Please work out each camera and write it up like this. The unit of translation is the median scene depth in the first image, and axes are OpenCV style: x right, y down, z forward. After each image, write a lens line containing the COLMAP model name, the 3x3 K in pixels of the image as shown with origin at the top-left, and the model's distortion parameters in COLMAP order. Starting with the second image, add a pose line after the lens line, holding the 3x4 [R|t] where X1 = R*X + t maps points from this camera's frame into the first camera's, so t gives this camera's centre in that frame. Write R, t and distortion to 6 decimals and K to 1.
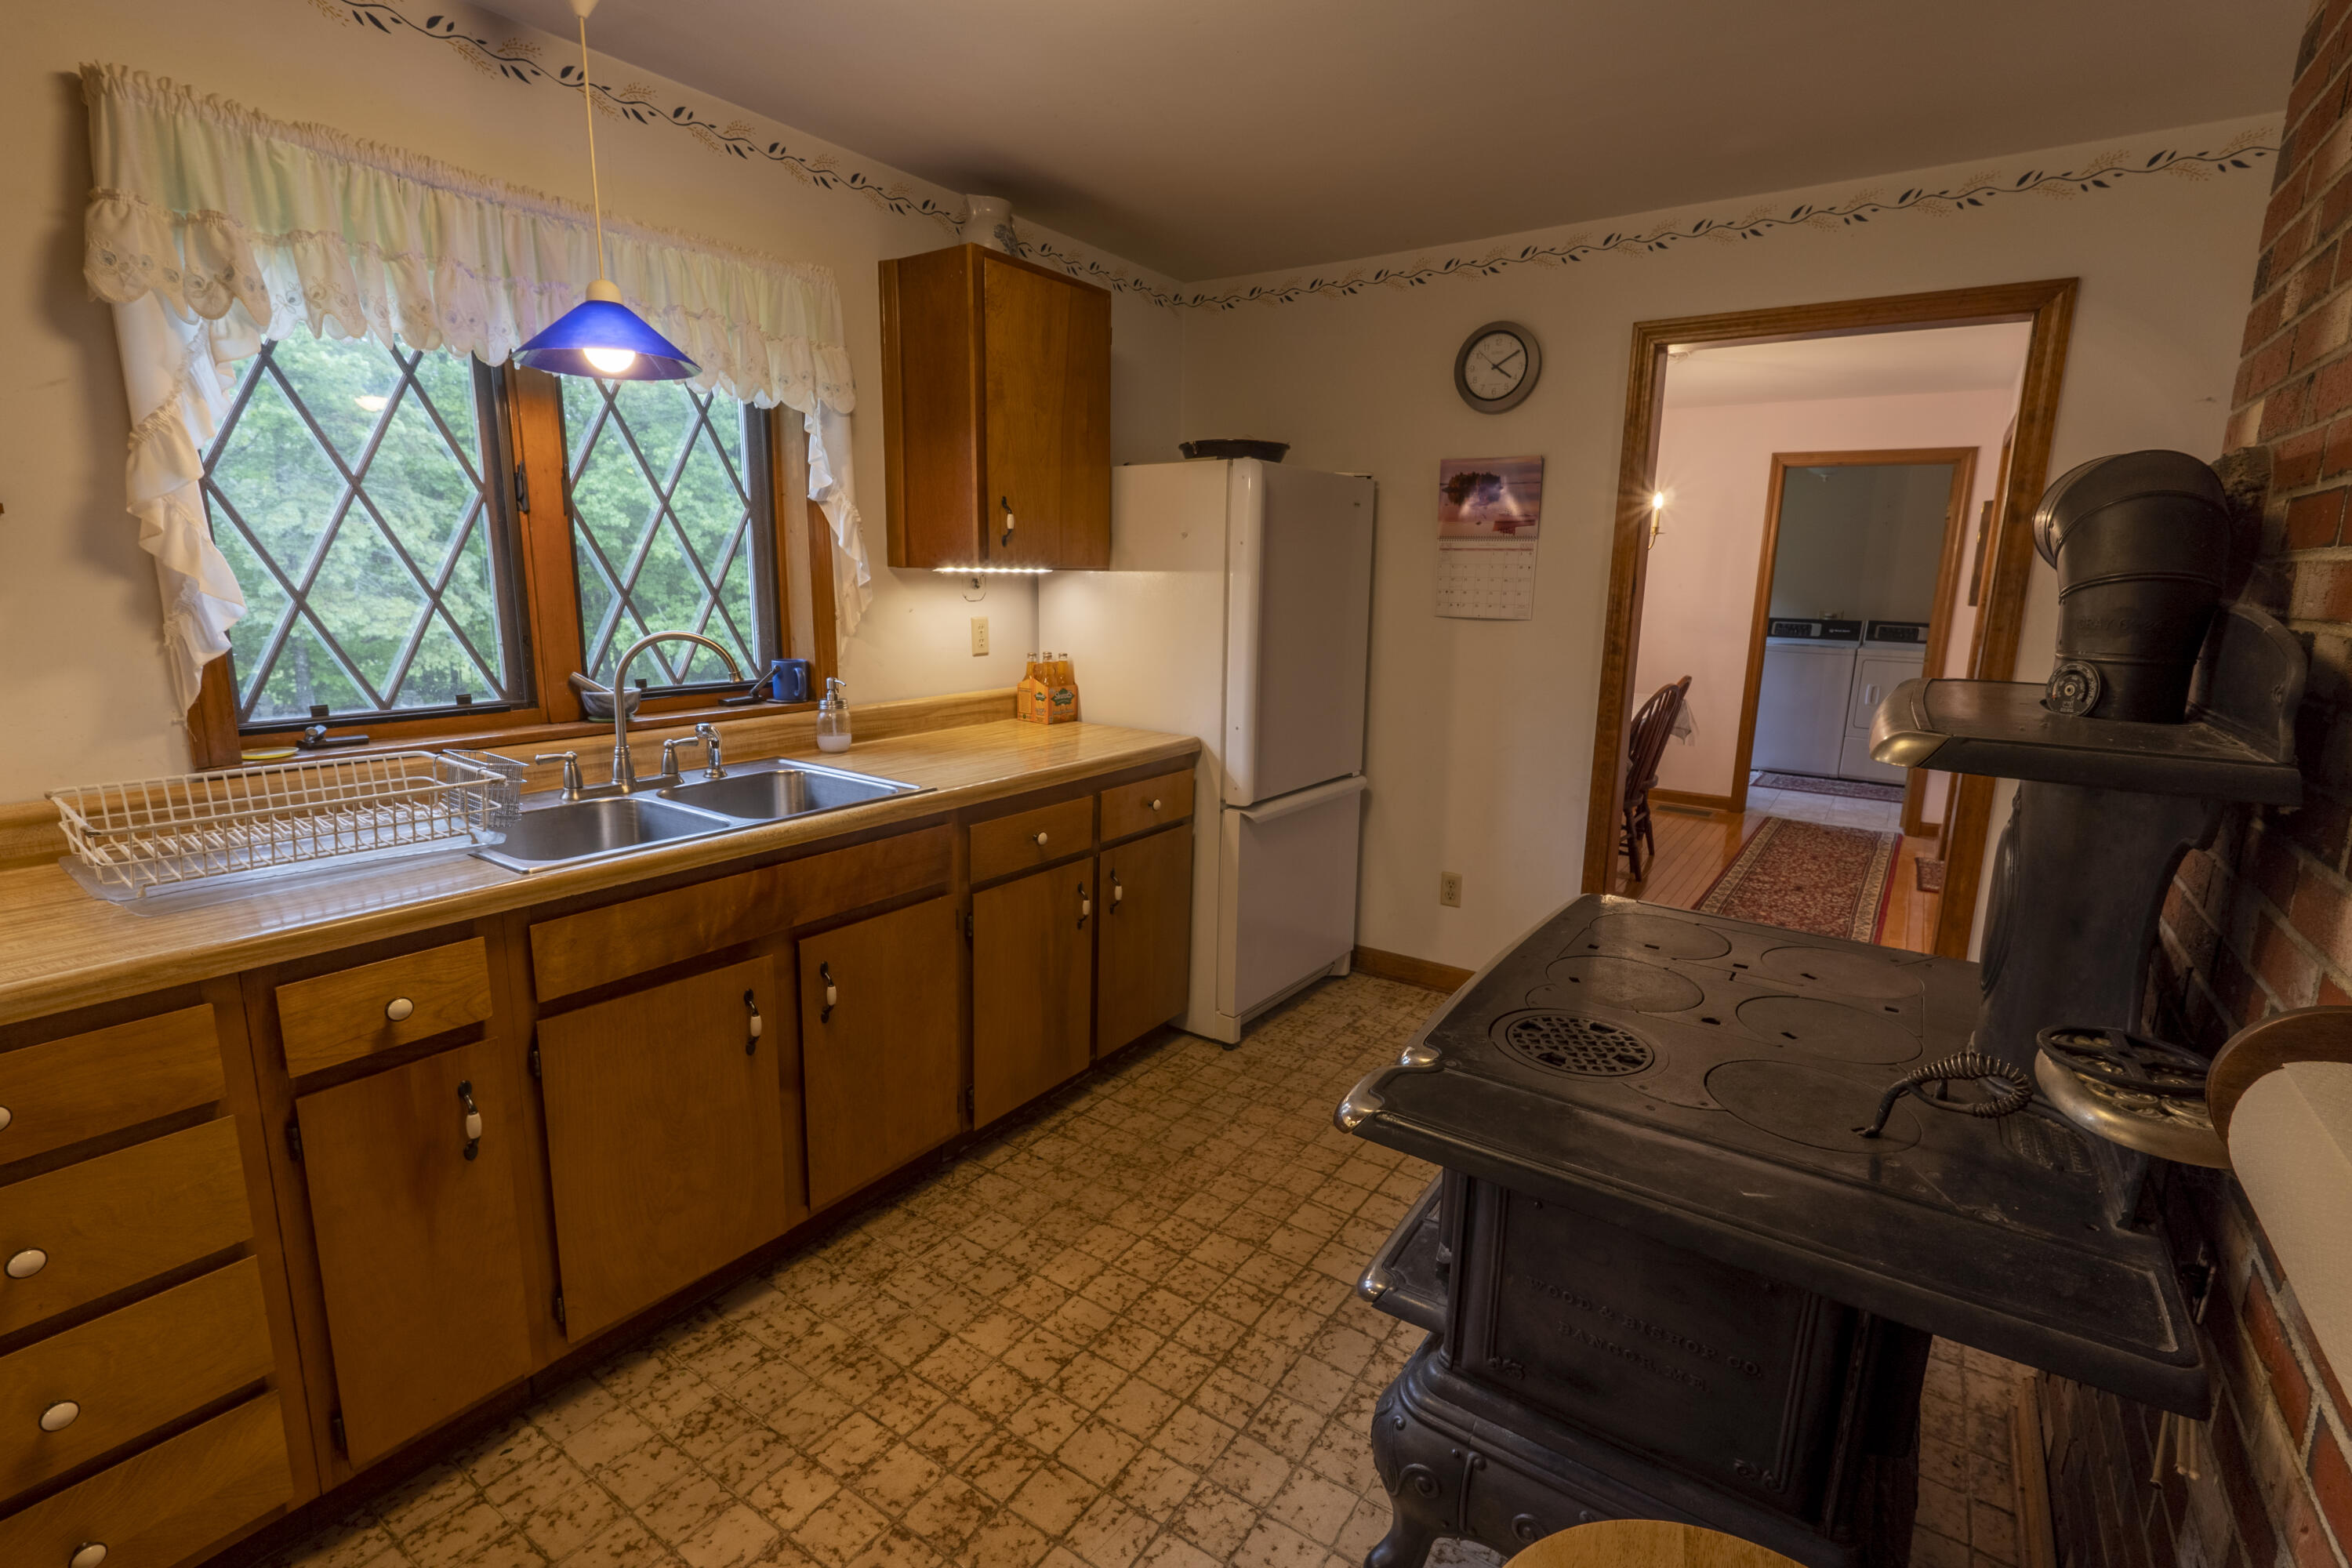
lens RADIAL K [[1053.6, 0, 1176.4], [0, 1053.6, 804.3], [0, 0, 1]] dist [-0.043520, 0.000227]
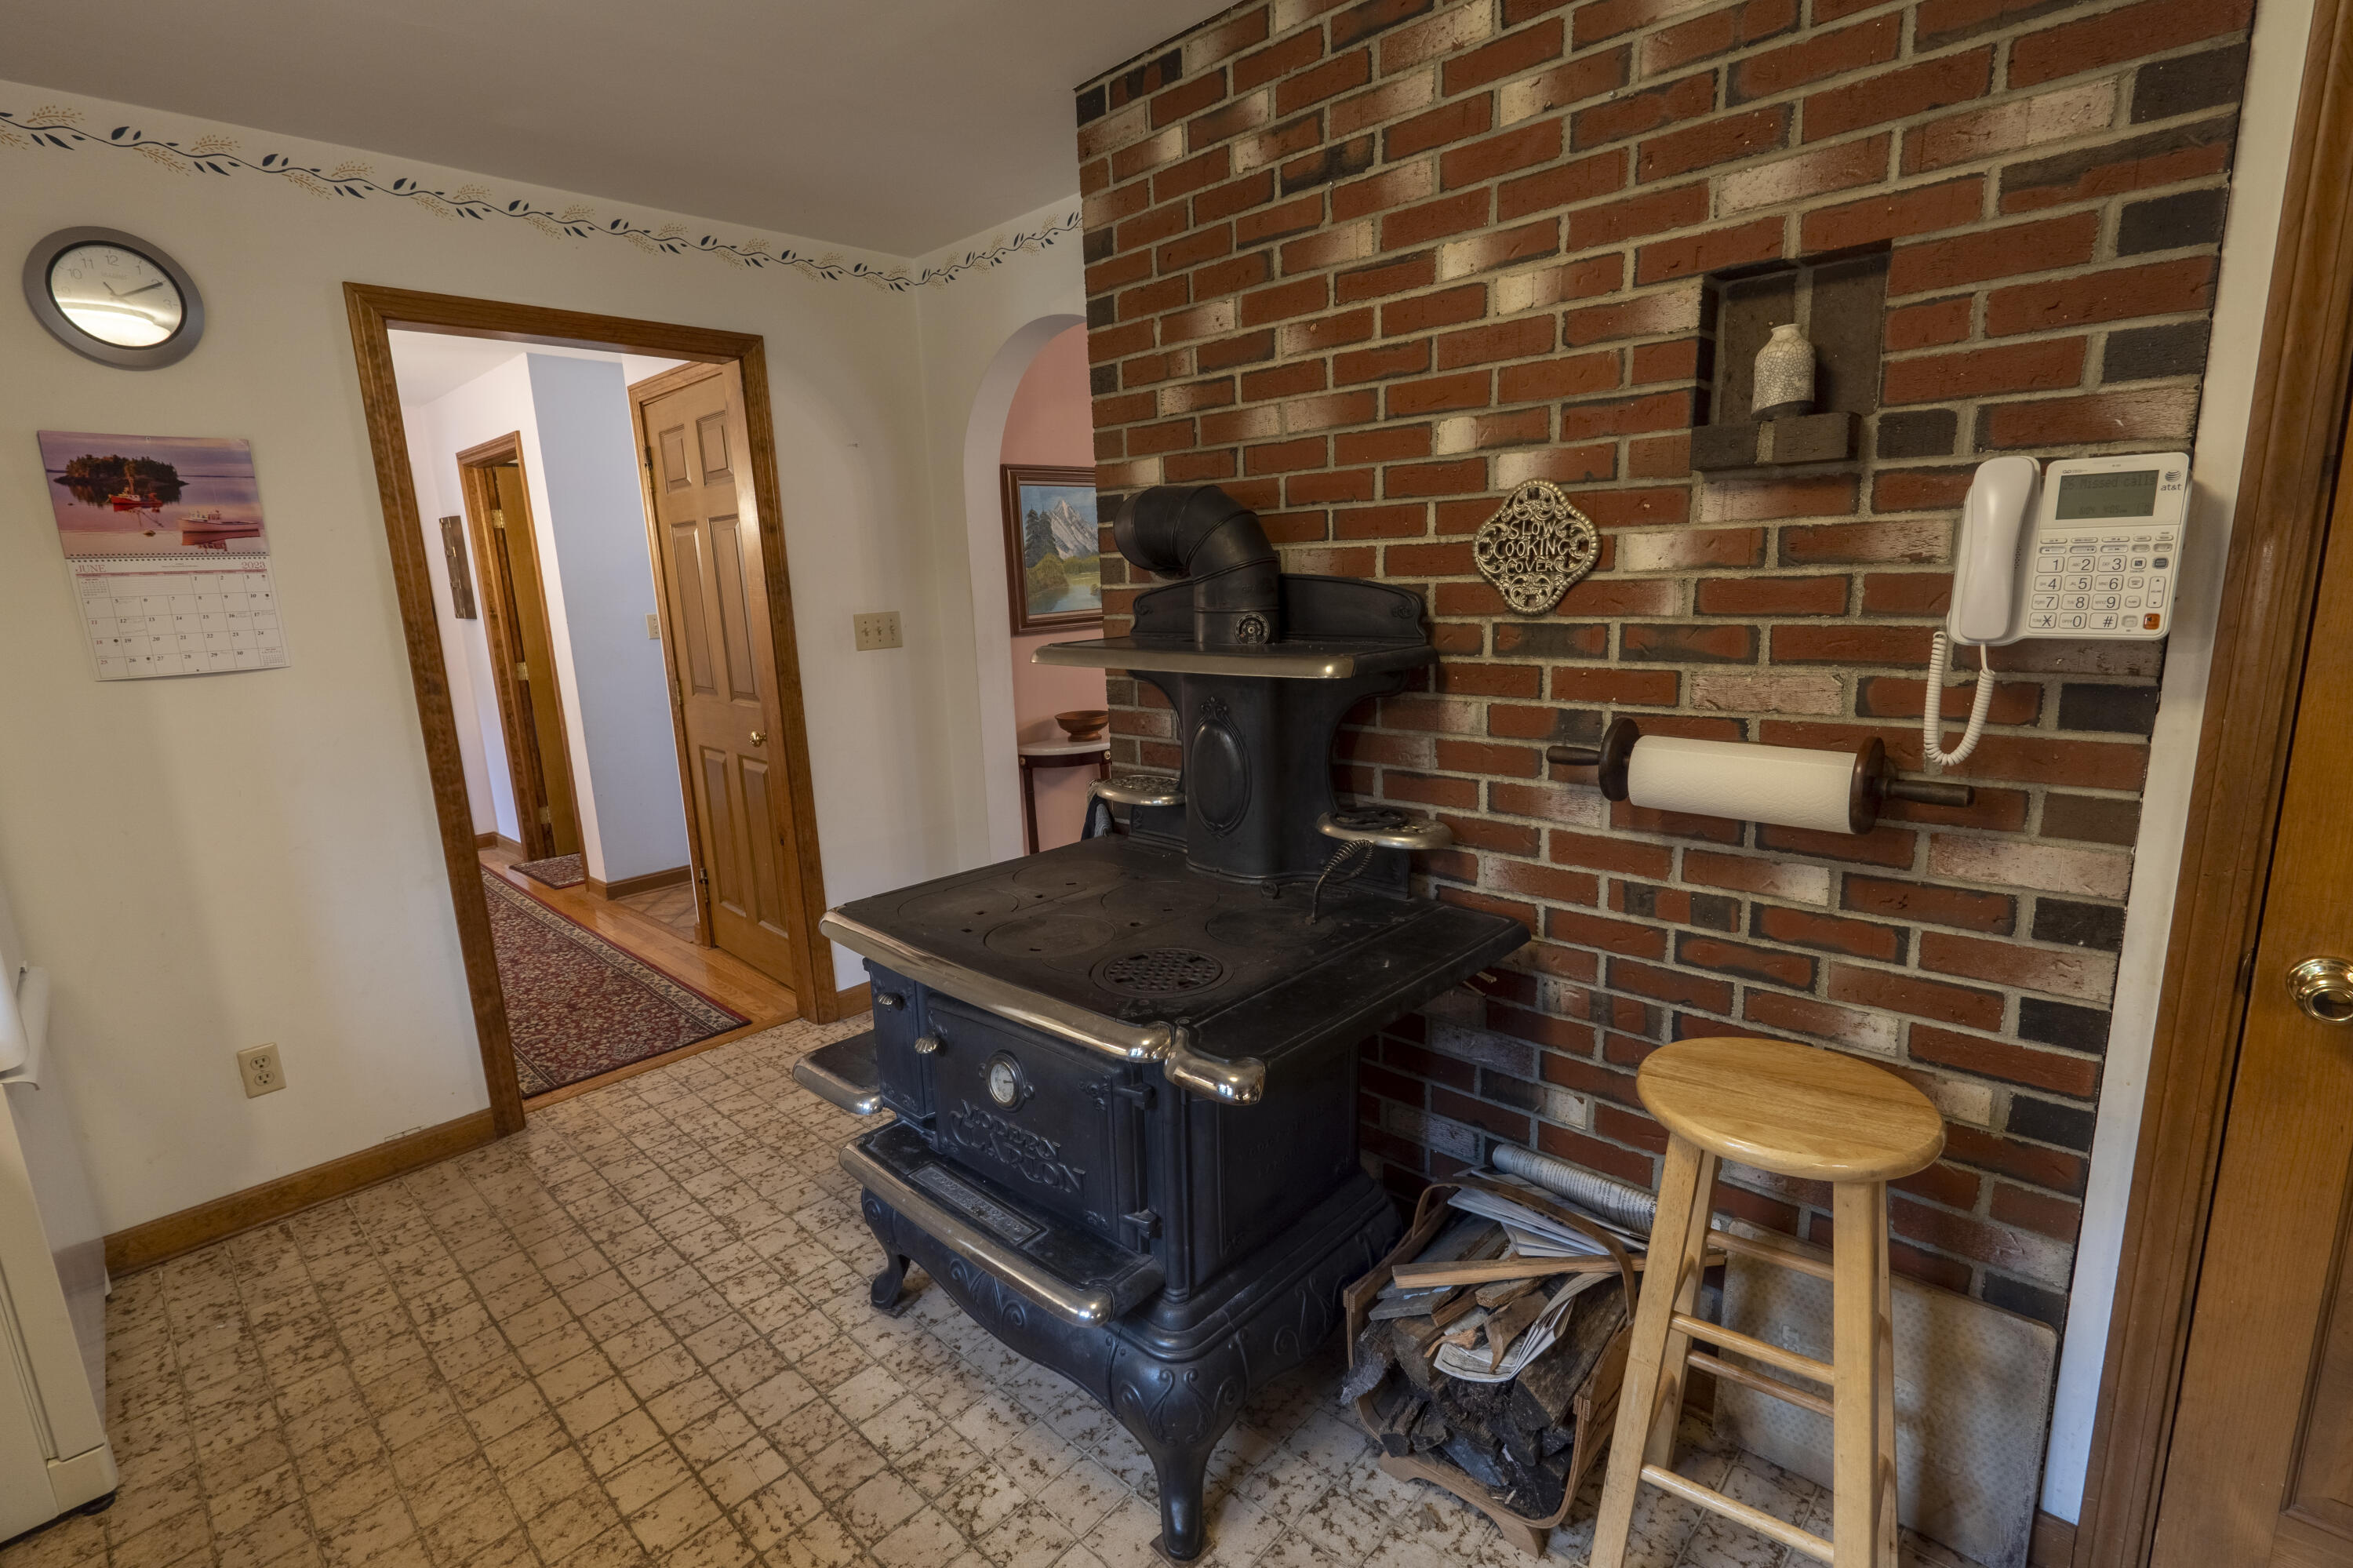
lens RADIAL K [[1075.6, 0, 1176.5], [0, 1075.6, 784.0], [0, 0, 1]] dist [-0.004861, 0.000634]
pose [[0.141971, -0.210274, 0.967279, -0.328042], [0.241988, 0.954901, 0.172066, -0.081436], [-0.959836, 0.209642, 0.186452, 0.299301]]
